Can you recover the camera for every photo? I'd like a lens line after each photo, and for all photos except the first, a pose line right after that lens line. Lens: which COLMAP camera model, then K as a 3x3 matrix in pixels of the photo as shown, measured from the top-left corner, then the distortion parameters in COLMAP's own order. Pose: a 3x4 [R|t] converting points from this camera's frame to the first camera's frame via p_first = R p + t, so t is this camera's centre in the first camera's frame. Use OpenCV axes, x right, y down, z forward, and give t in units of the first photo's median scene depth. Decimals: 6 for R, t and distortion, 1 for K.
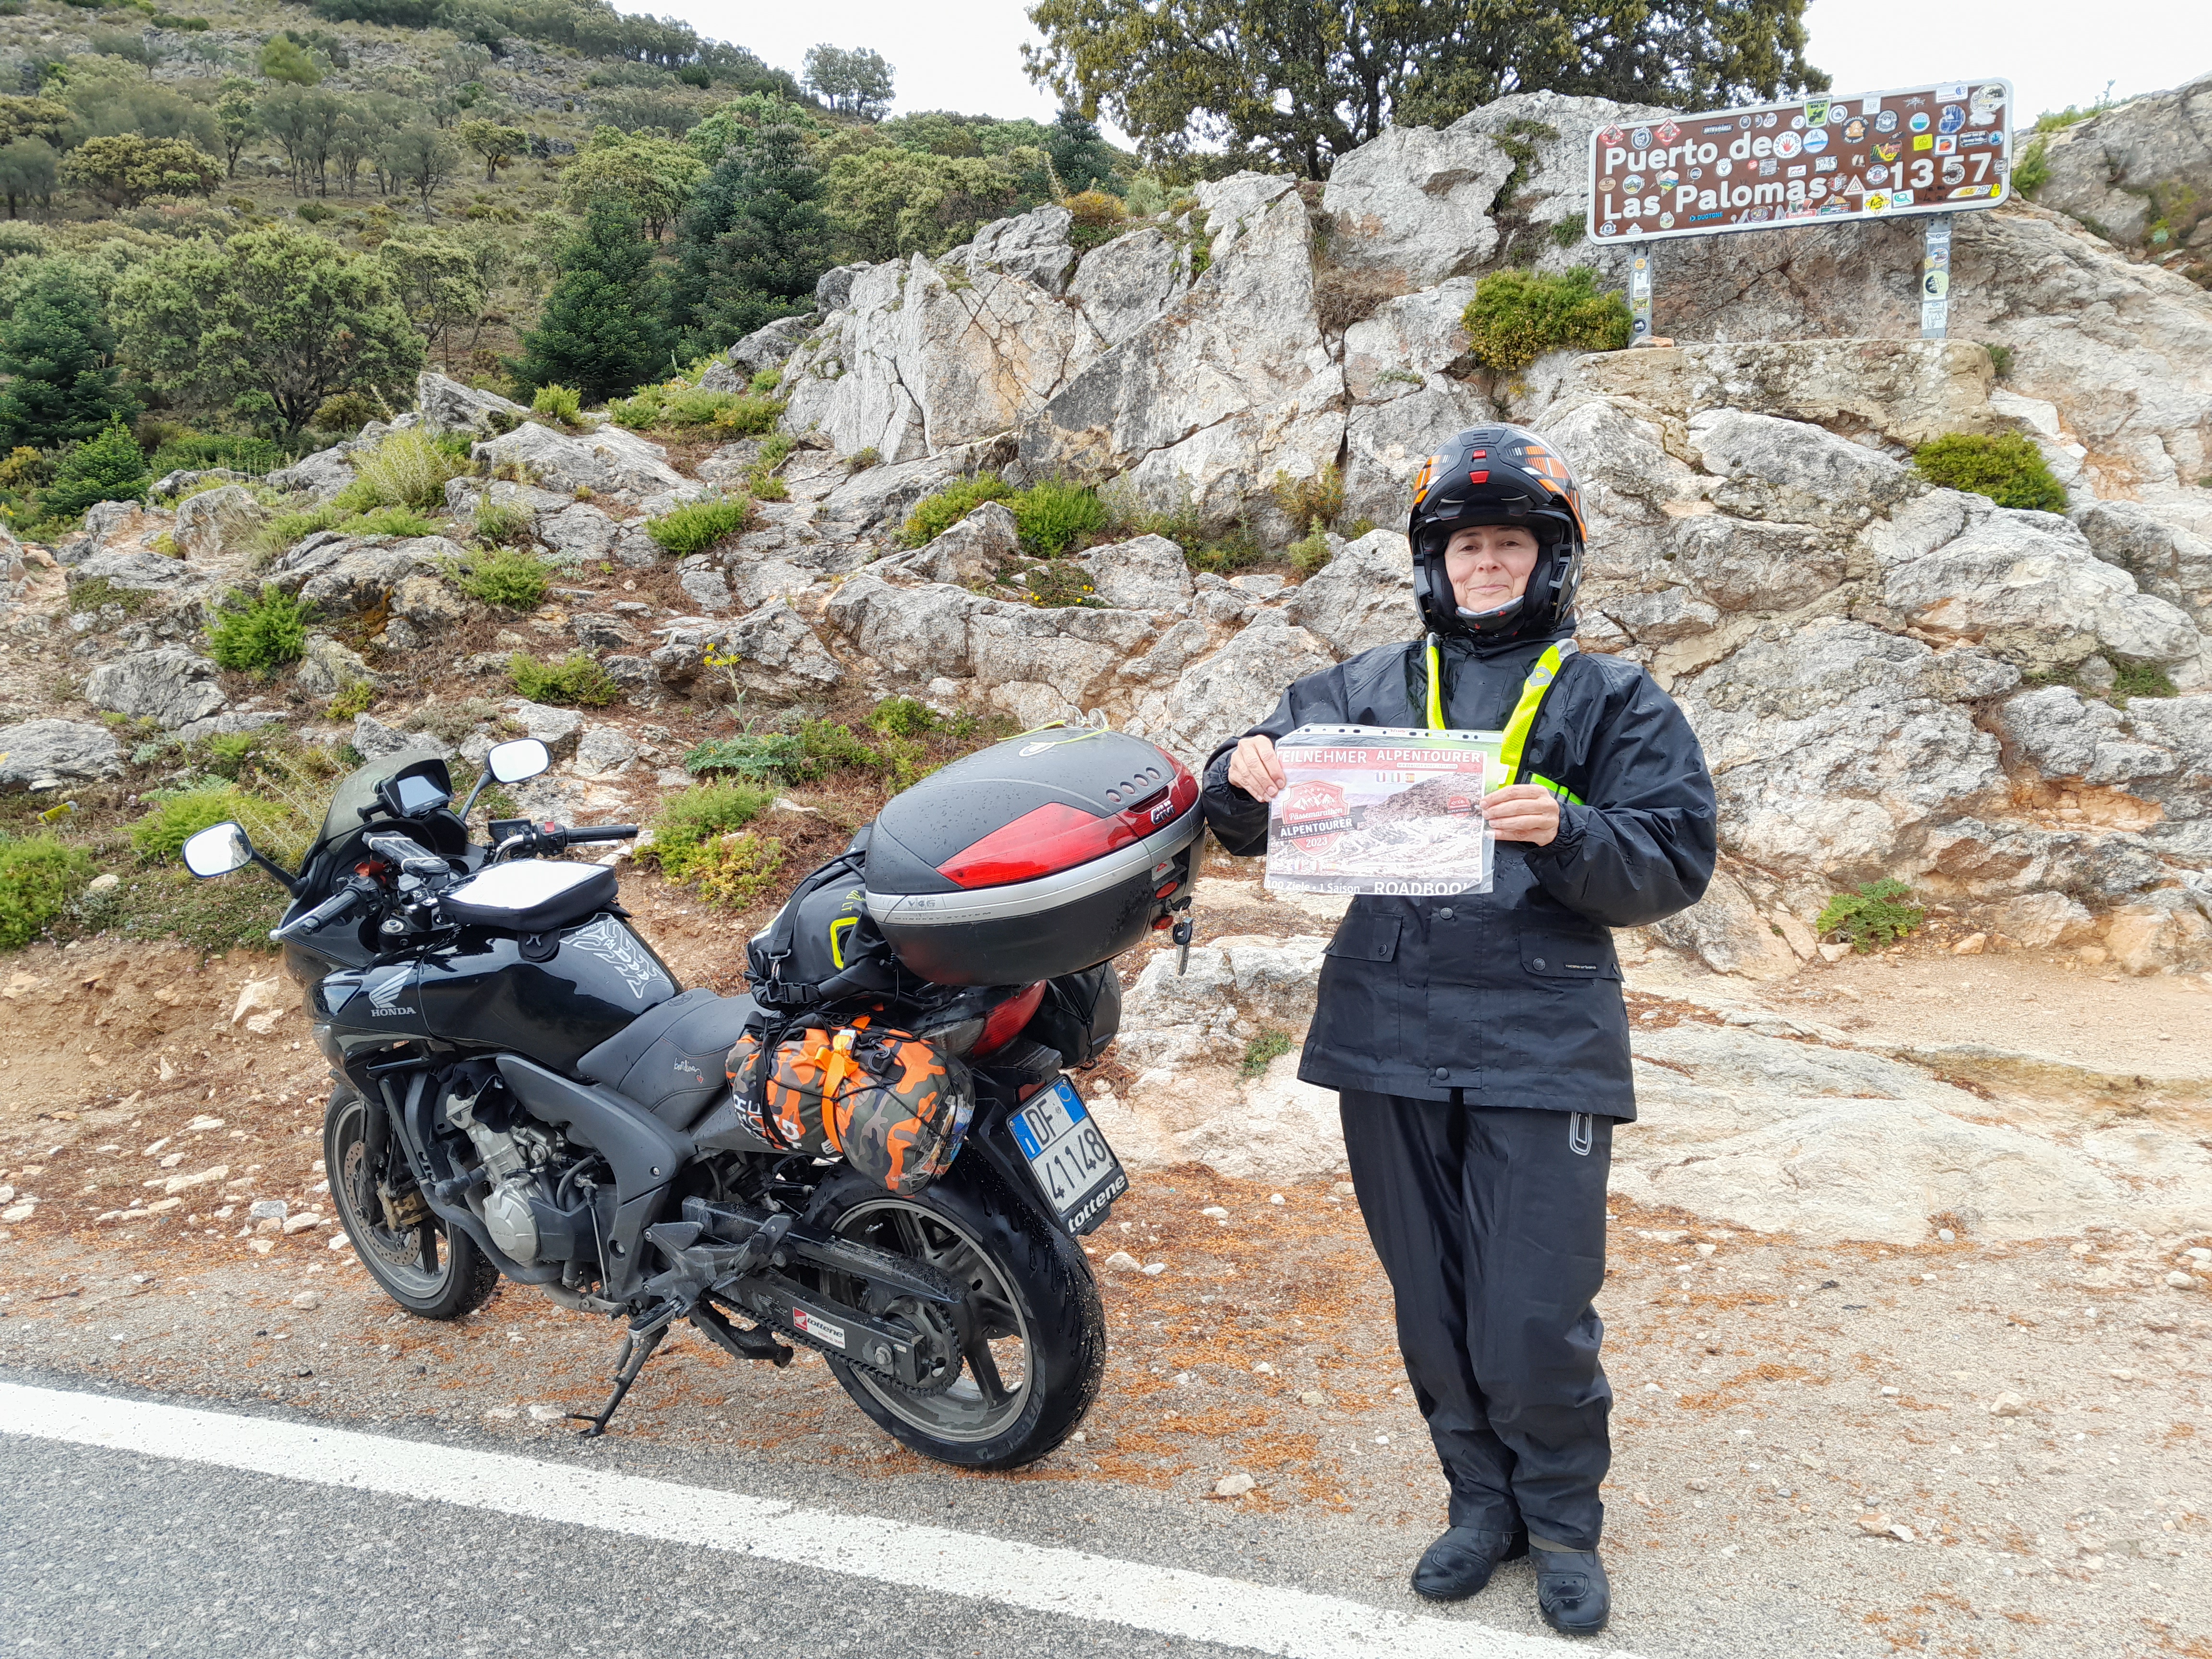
lens RADIAL K [[1738.1, 0, 1109.0], [0, 1738.1, 833.4], [0, 0, 1]] dist [0.019084, -0.008482]
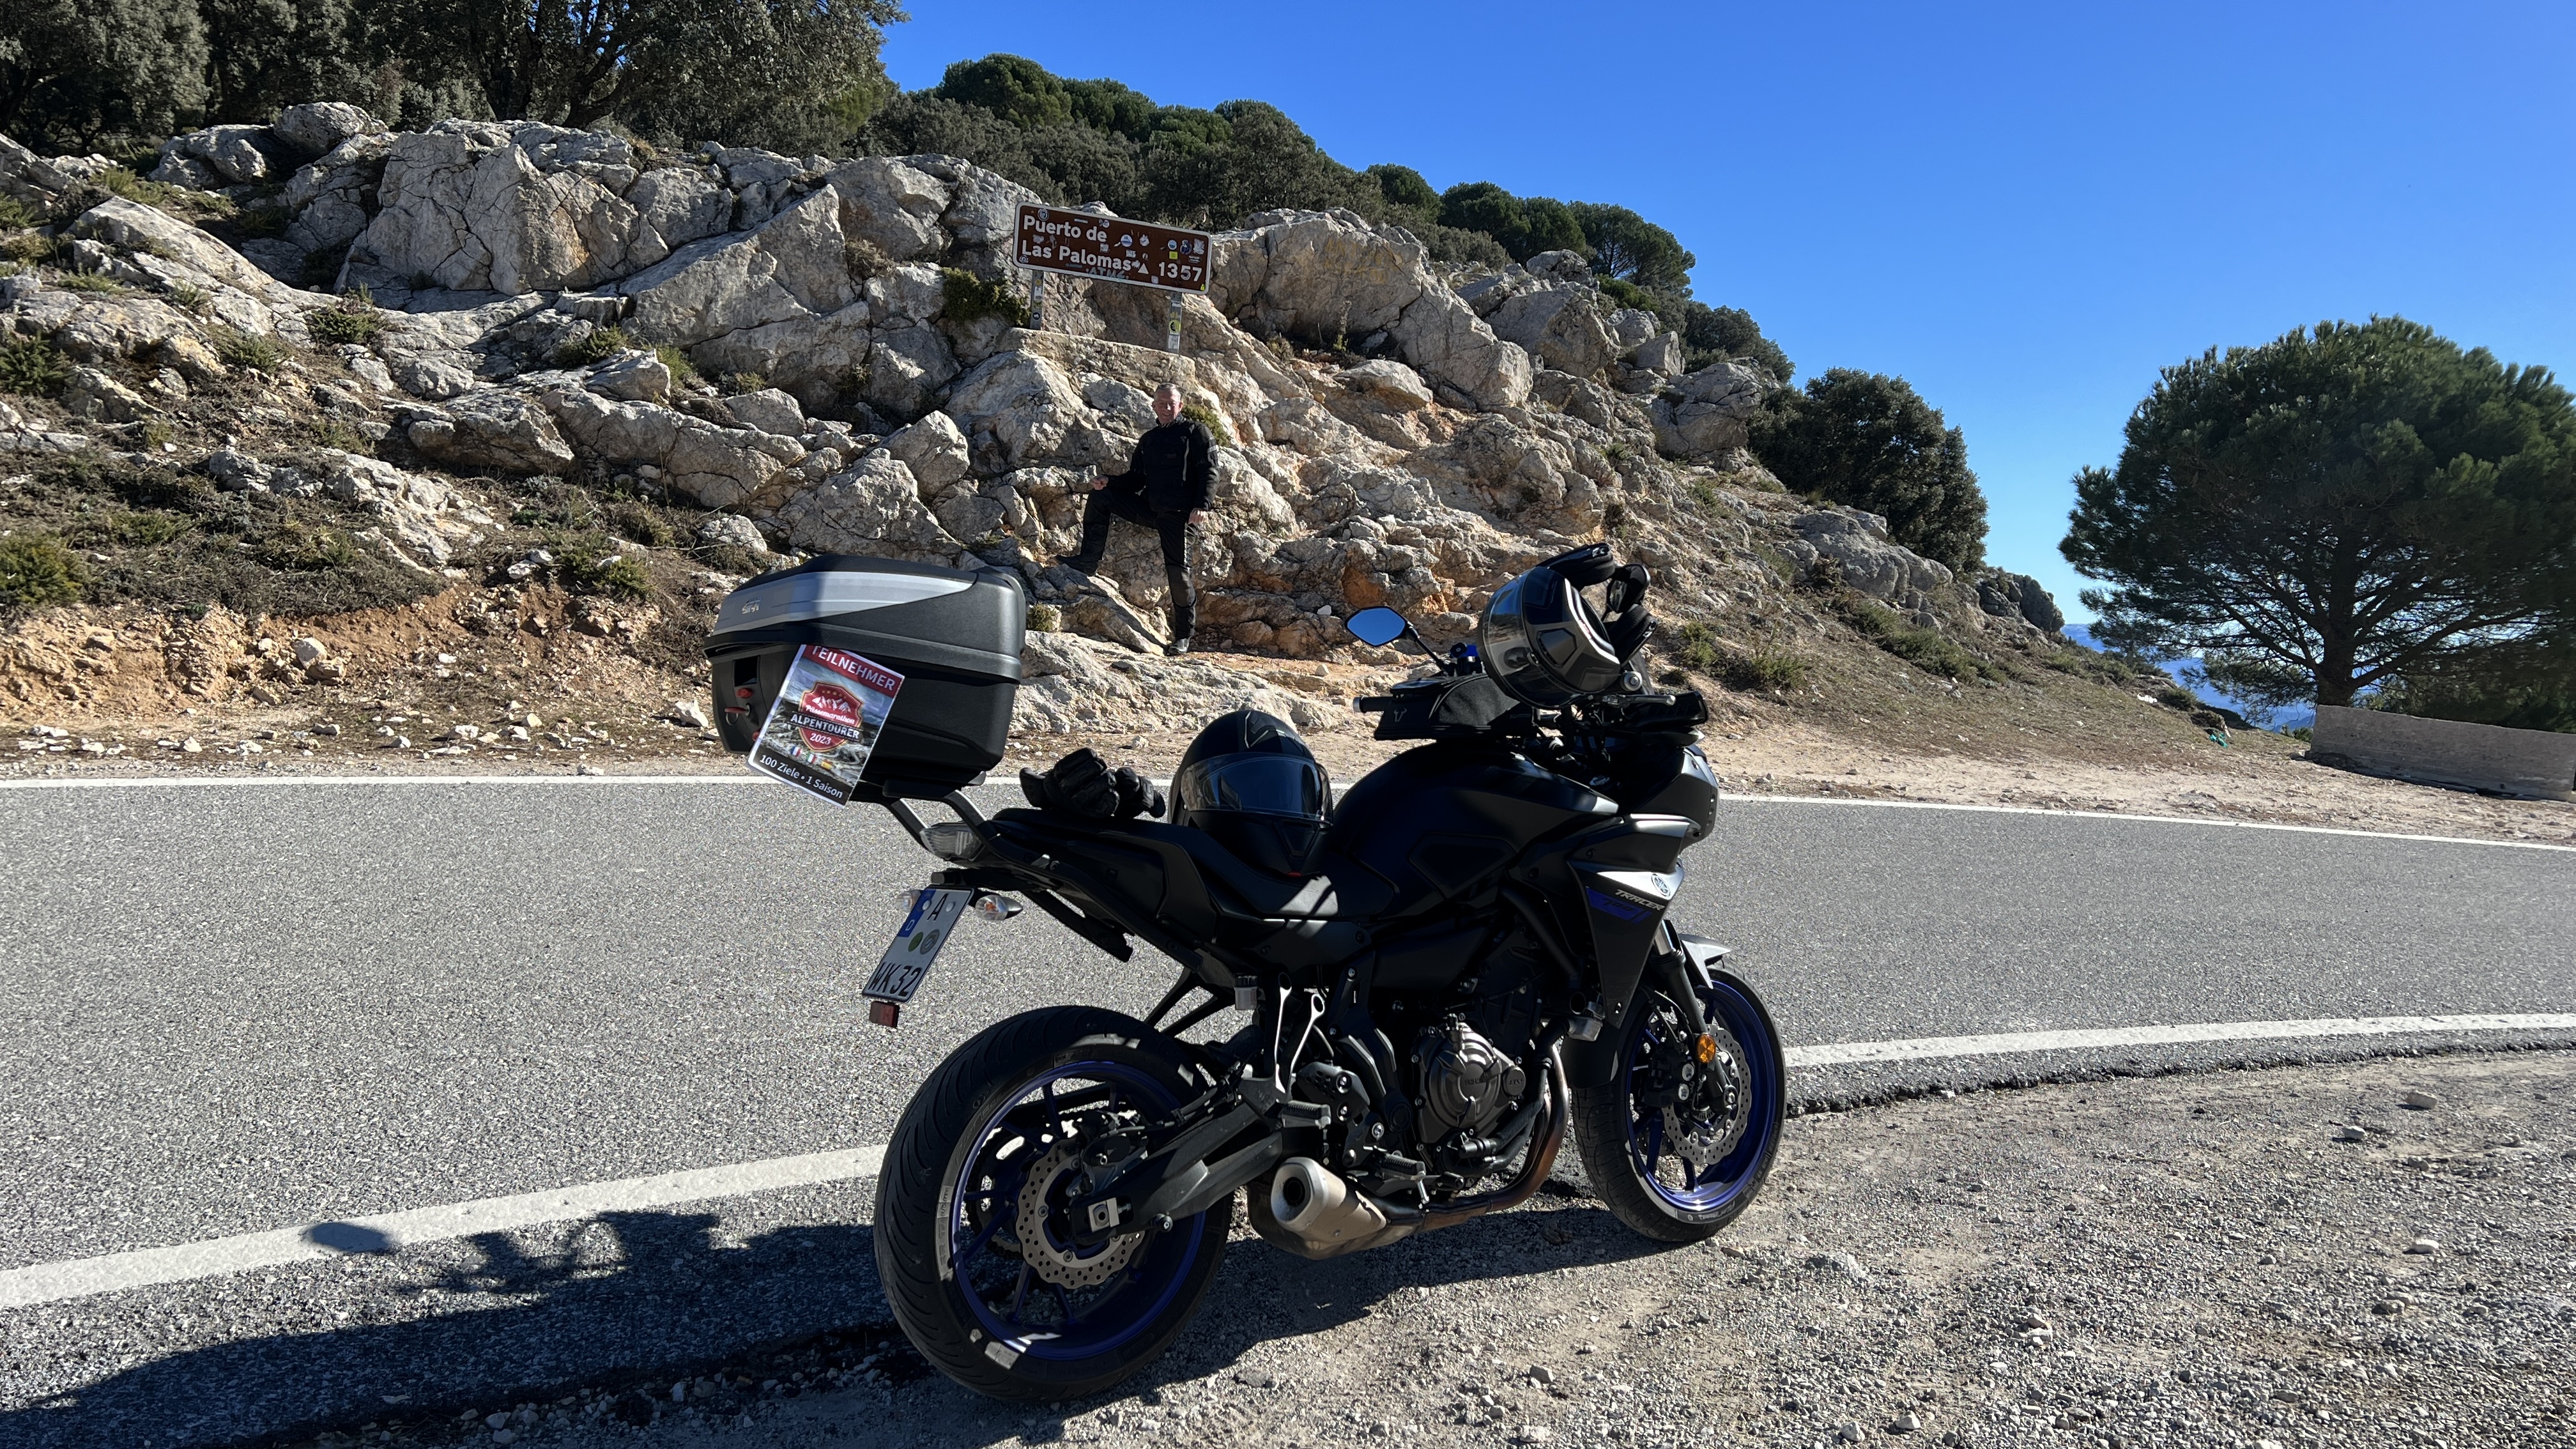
lens RADIAL K [[1971.0, 0, 1288.0], [0, 1971.0, 724.5], [0, 0, 1]] dist [0.138499, -0.270173]
pose [[0.679798, 0.009569, 0.733337, -1.053132], [-0.011726, 0.999929, -0.002178, 0.139427], [-0.733305, -0.007119, 0.679862, -0.616186]]
